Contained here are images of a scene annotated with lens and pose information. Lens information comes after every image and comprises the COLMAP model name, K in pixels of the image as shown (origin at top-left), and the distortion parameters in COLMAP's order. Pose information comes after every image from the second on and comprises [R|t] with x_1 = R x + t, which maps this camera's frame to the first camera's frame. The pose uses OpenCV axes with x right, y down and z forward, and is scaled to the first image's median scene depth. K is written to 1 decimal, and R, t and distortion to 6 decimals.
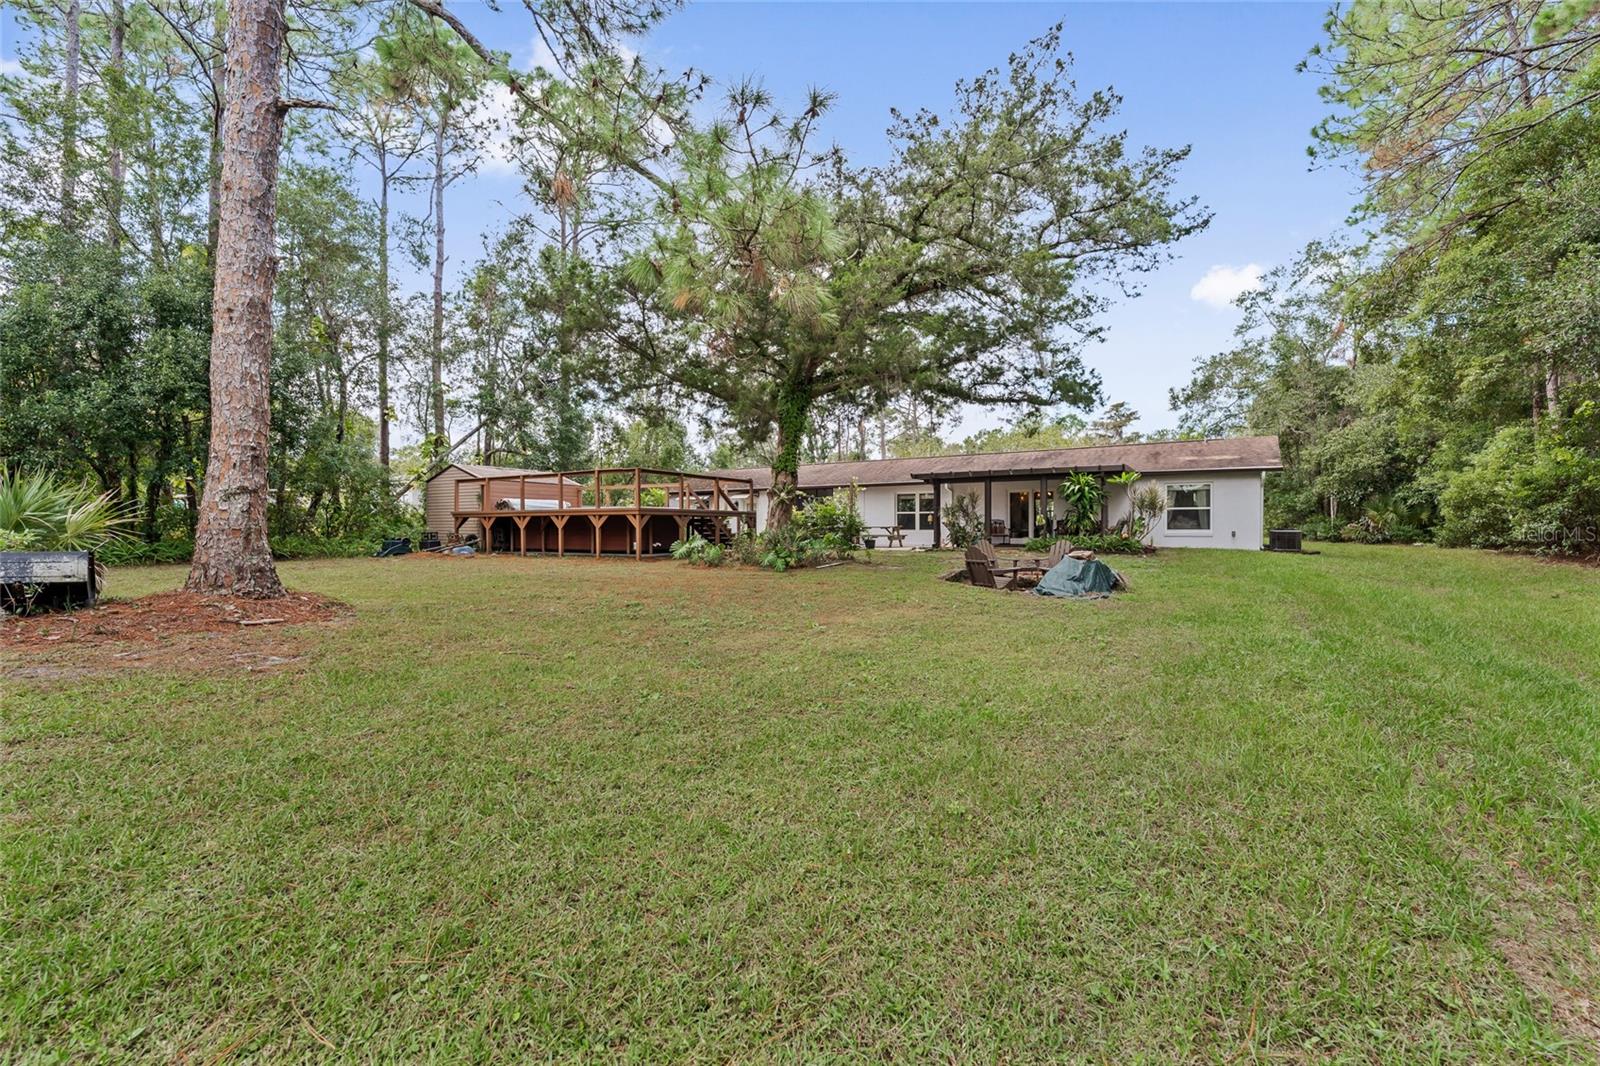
lens RADIAL K [[650.3, 0, 798.5], [0, 650.3, 525.9], [0, 0, 1]] dist [-0.000923, -0.000866]
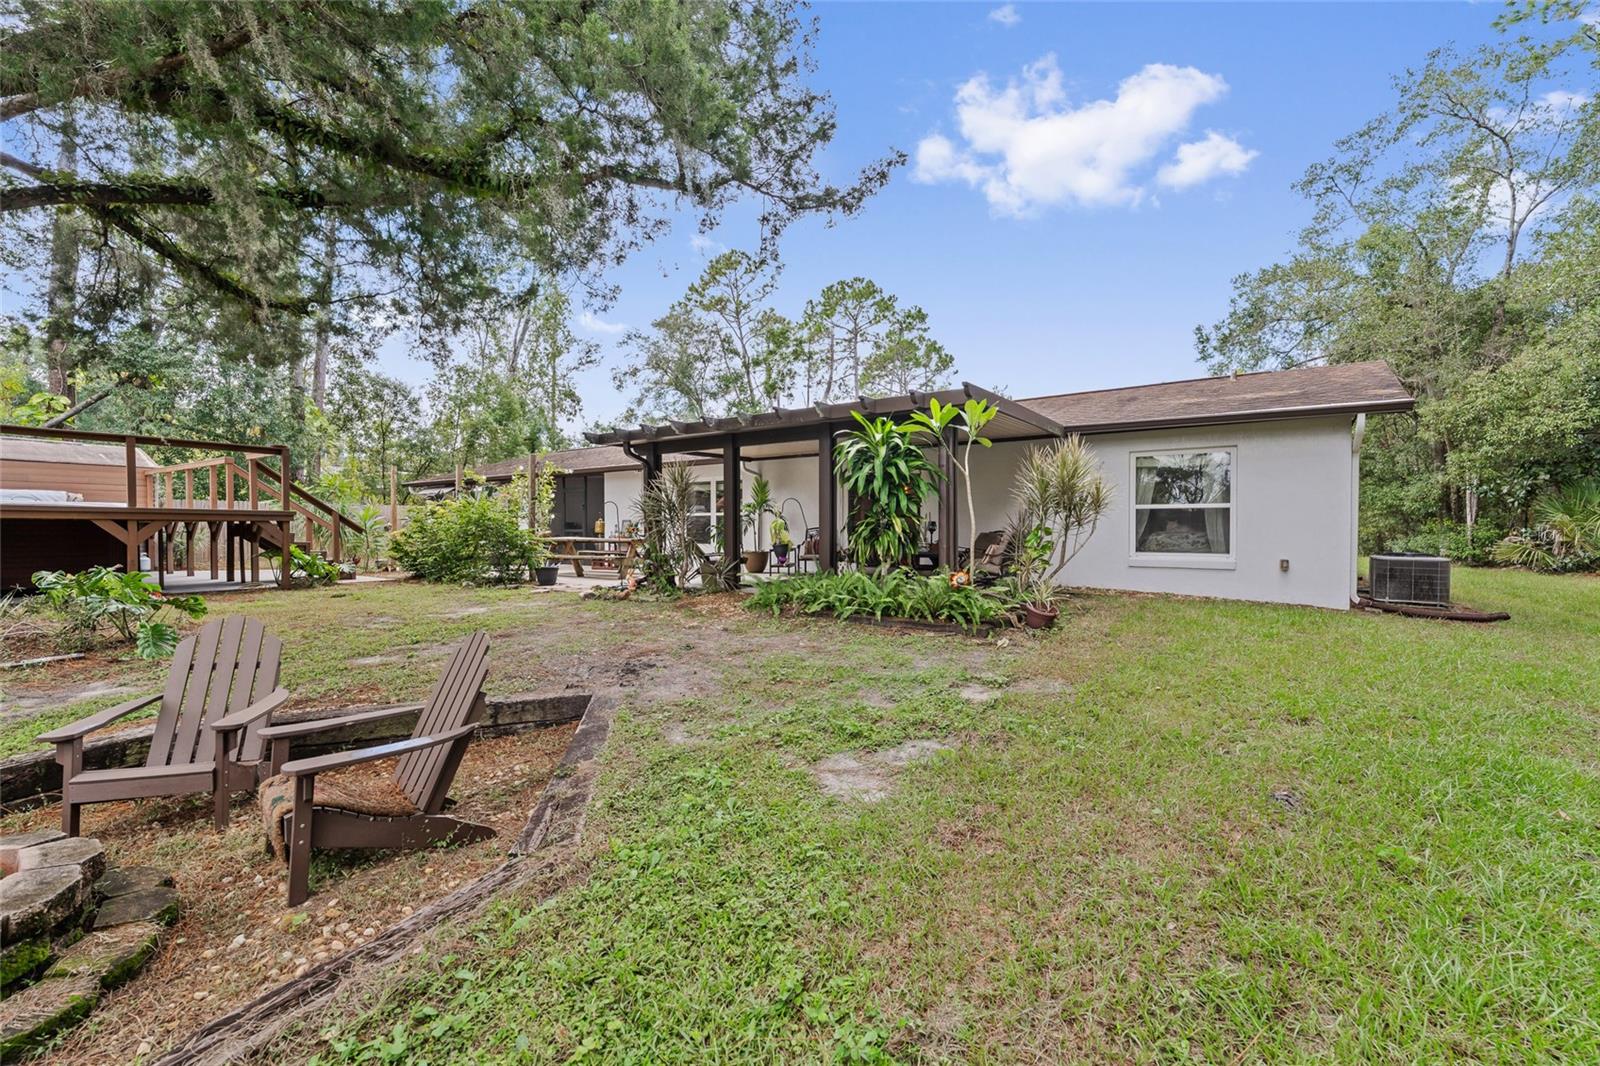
lens RADIAL K [[650.3, 0, 801.0], [0, 650.3, 526.2], [0, 0, 1]] dist [-0.000923, -0.000866]
pose [[0.997617, 0.005049, -0.068815, 0.275953], [-0.005111, 0.999987, -0.000720, -0.008538], [0.068810, 0.001070, 0.997629, 0.398849]]
